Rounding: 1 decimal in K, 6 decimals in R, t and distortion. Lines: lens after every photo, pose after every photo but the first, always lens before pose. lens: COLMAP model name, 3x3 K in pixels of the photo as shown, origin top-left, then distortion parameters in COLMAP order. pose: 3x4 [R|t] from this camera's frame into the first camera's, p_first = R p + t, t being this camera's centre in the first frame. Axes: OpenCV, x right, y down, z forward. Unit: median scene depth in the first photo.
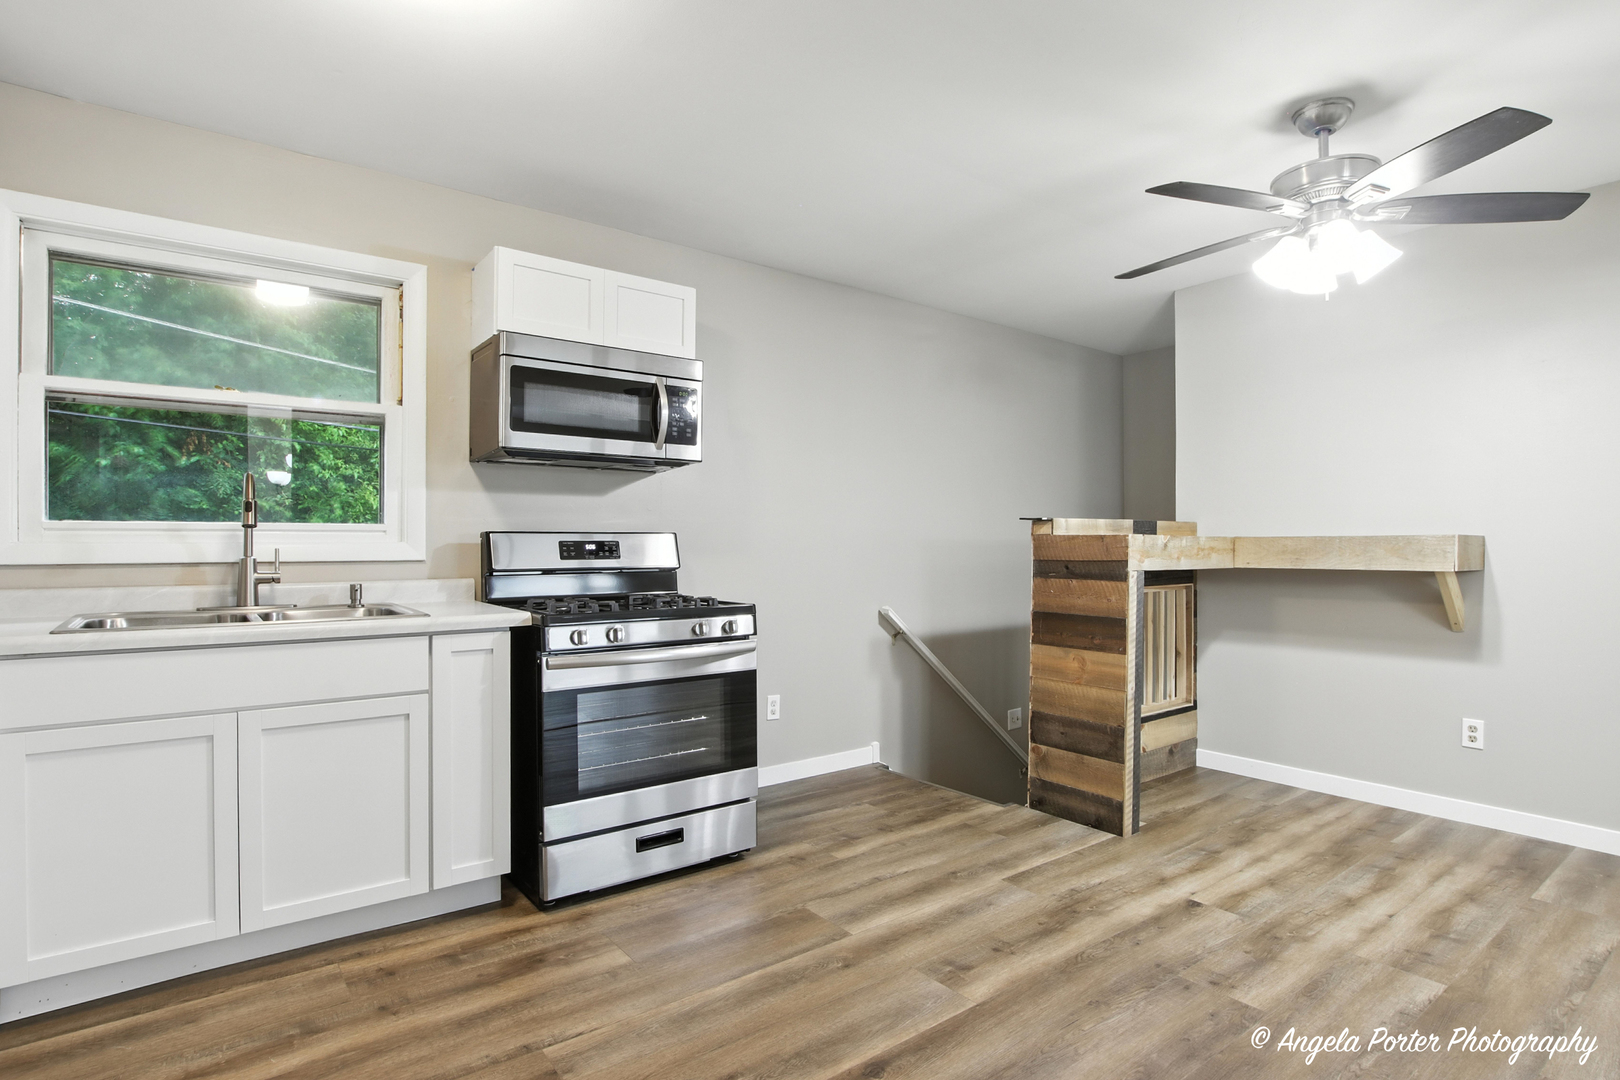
lens RADIAL K [[786.8, 0, 812.7], [0, 786.8, 546.0], [0, 0, 1]] dist [-0.025806, 0.001008]
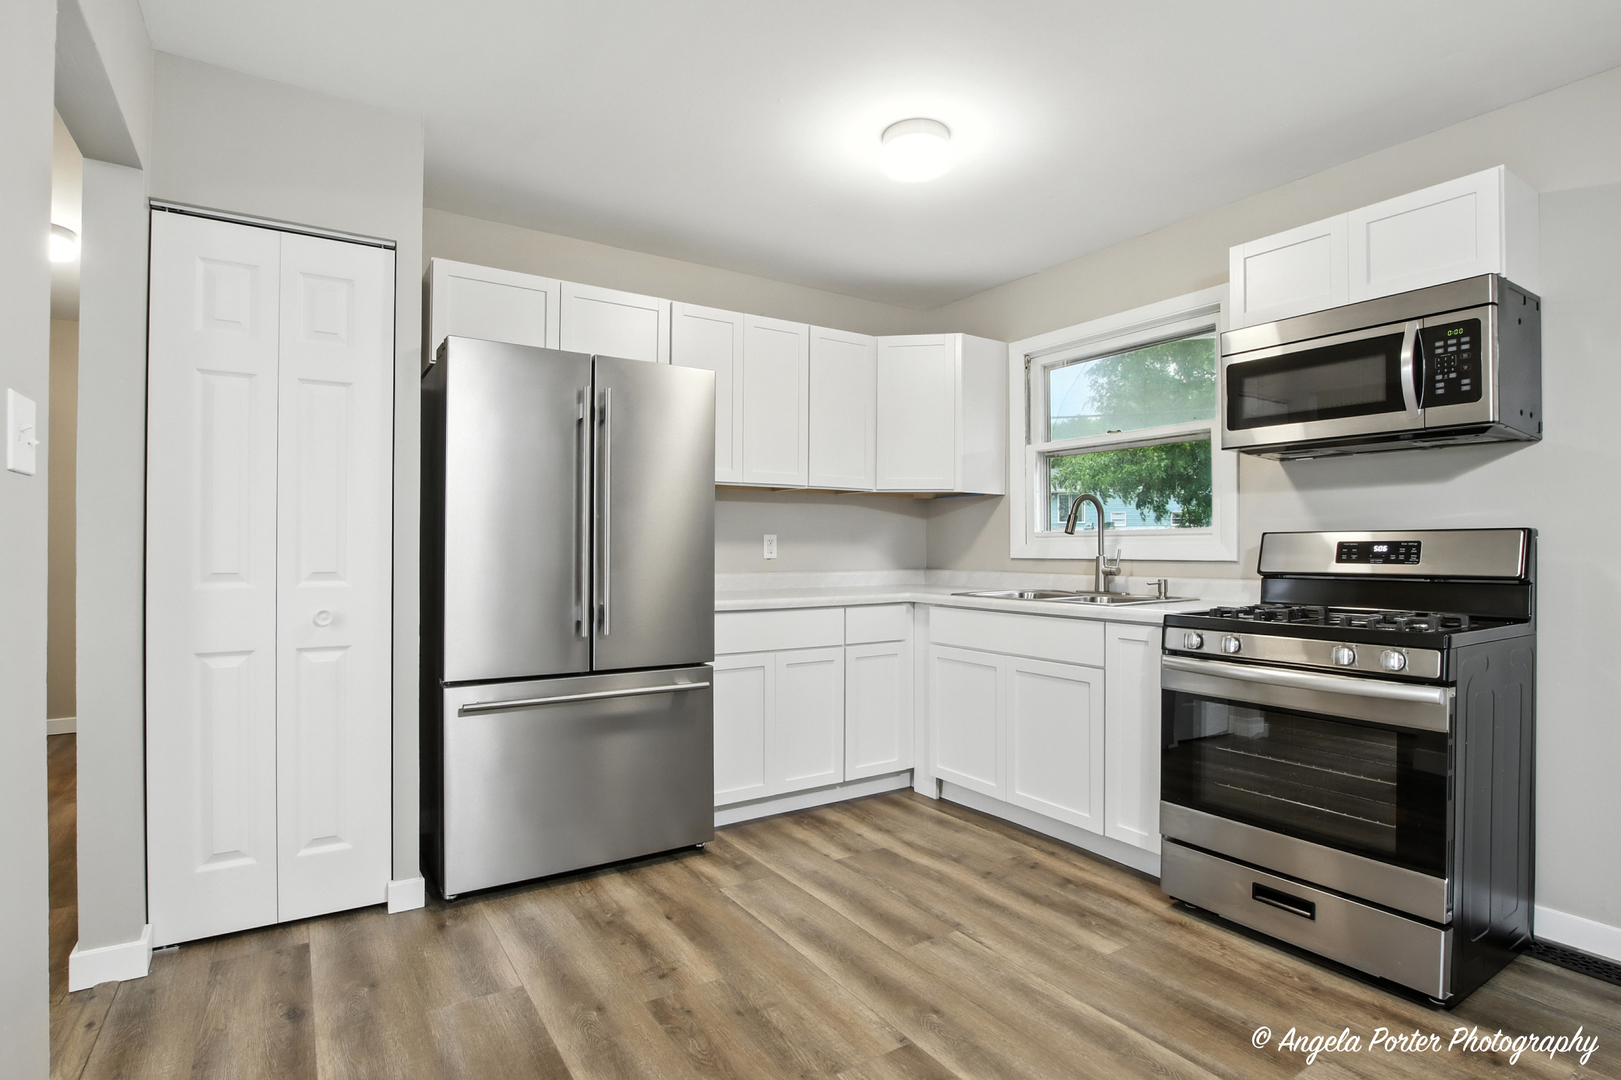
lens RADIAL K [[787.3, 0, 813.2], [0, 787.3, 546.0], [0, 0, 1]] dist [-0.025806, 0.001008]
pose [[-0.040416, -0.003112, -0.999178, 0.656691], [-0.002046, 0.999993, -0.003032, 0.002636], [0.999181, 0.001922, -0.040422, 0.541644]]
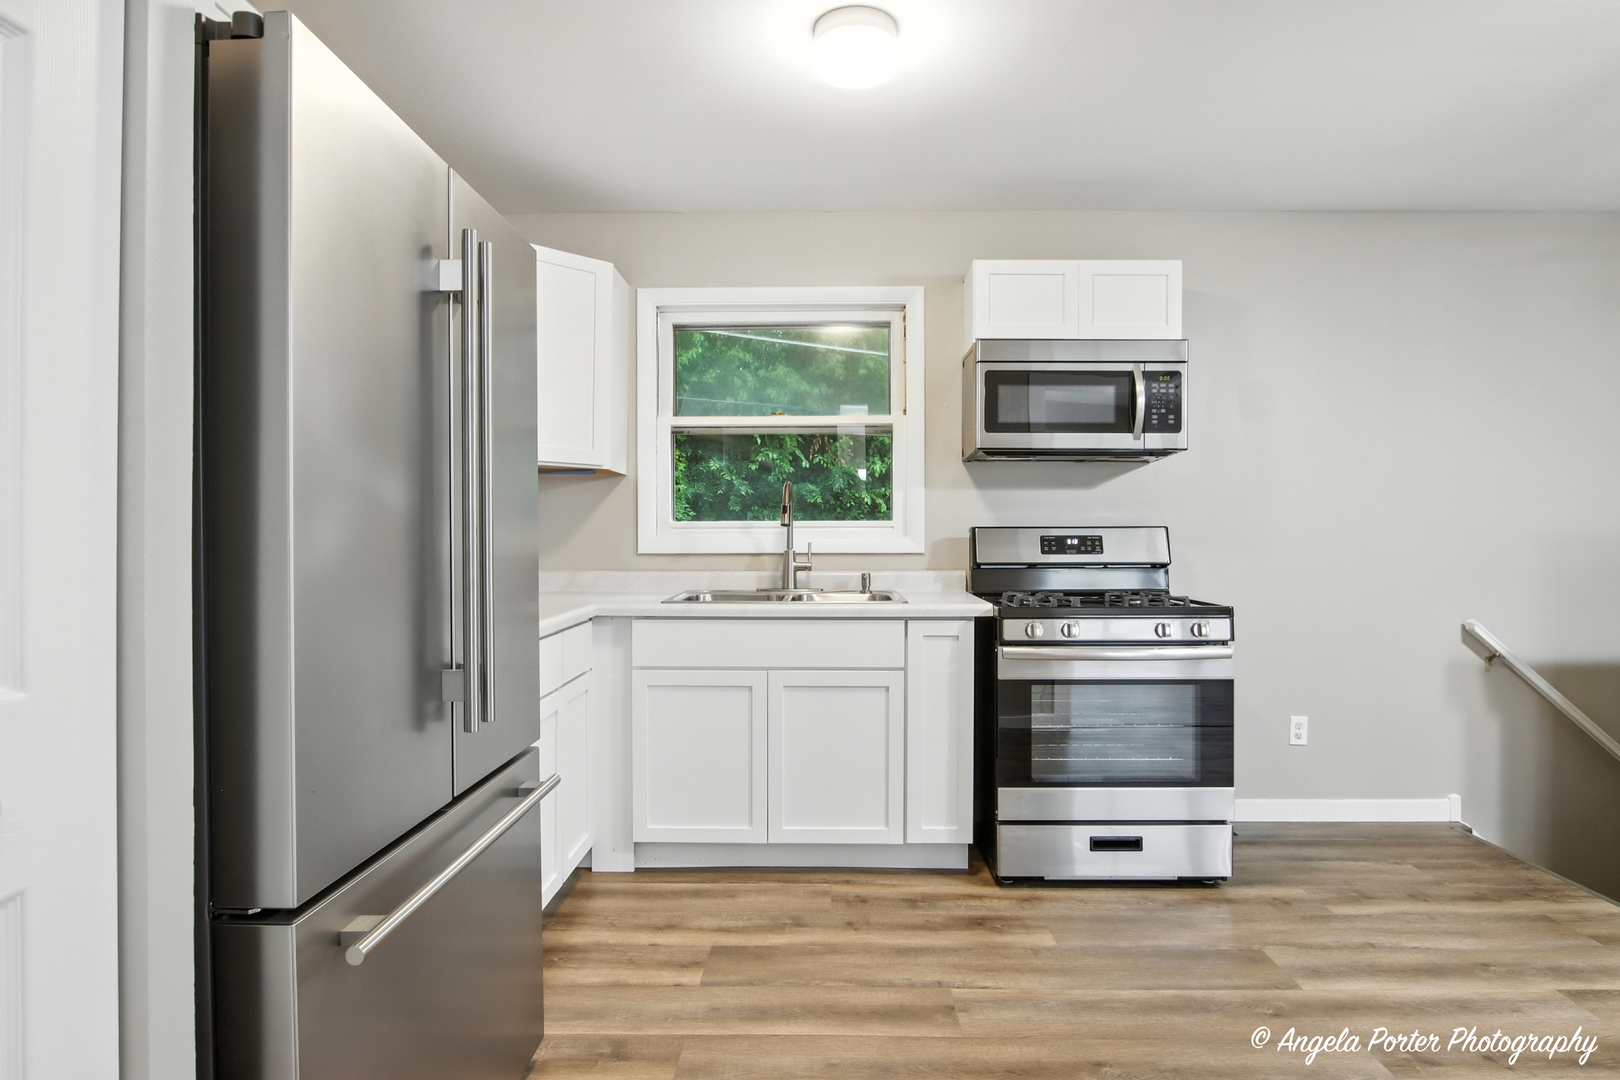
lens RADIAL K [[891.2, 0, 848.5], [0, 891.2, 542.6], [0, 0, 1]] dist [-0.017197, 0.001533]
pose [[0.795010, 0.005825, -0.606569, 0.210687], [-0.000021, 0.999954, 0.009575, -0.010122], [0.606597, -0.007599, 0.794973, -0.077510]]
